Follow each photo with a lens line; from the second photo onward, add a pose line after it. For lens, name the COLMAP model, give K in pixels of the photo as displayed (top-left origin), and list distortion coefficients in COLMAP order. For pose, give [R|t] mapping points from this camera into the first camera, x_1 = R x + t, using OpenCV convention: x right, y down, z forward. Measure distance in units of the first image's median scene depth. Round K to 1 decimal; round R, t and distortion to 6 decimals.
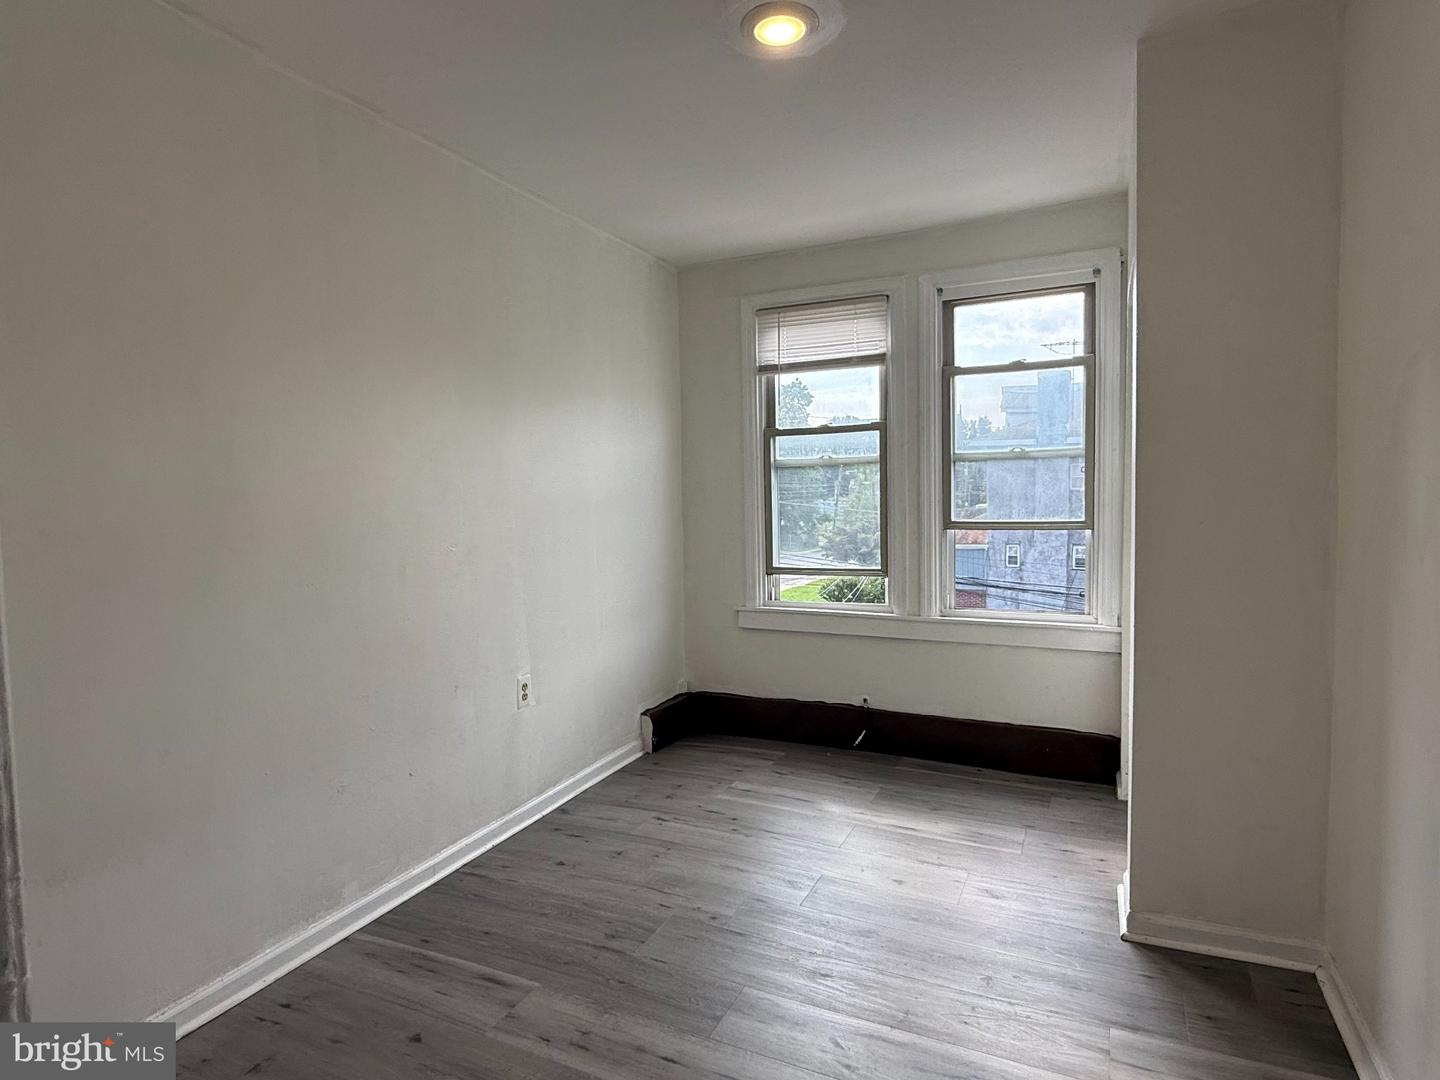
lens RADIAL K [[795.3, 0, 720.0], [0, 795.3, 540.0], [0, 0, 1]] dist [-0.001018, 0.000099]
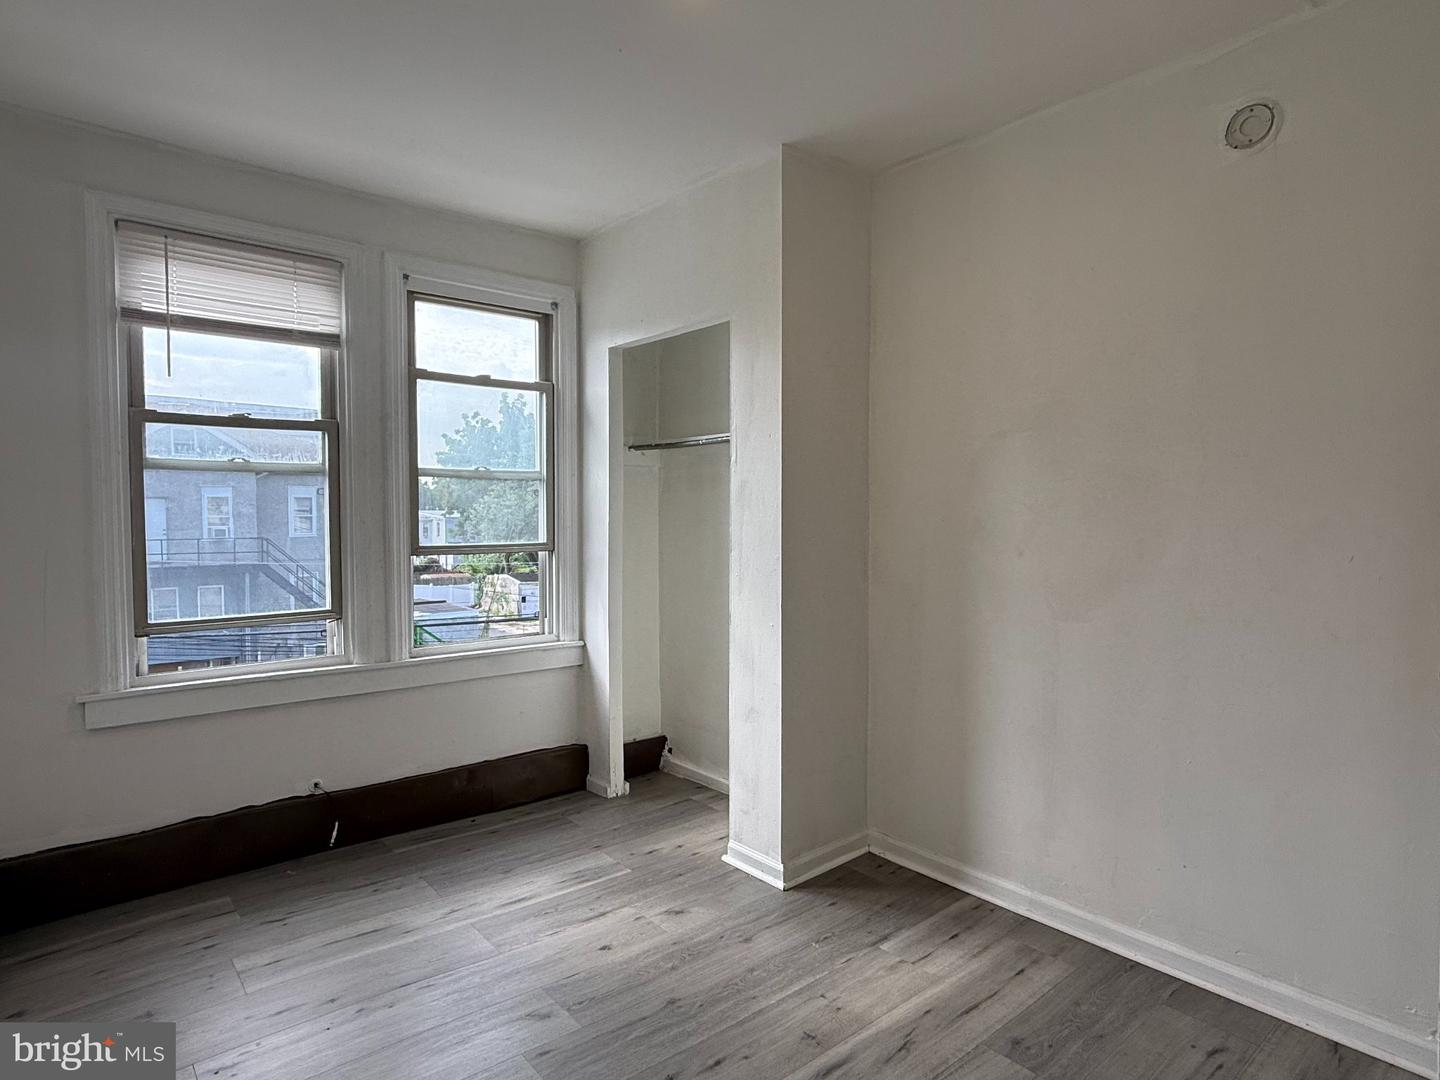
lens RADIAL K [[806.2, 0, 714.8], [0, 806.2, 541.2], [0, 0, 1]] dist [-0.003432, 0.000297]
pose [[0.415876, -0.014102, 0.909312, -0.375039], [0.045460, 0.998952, -0.005299, -0.009465], [-0.908284, 0.043542, 0.416081, 0.346201]]
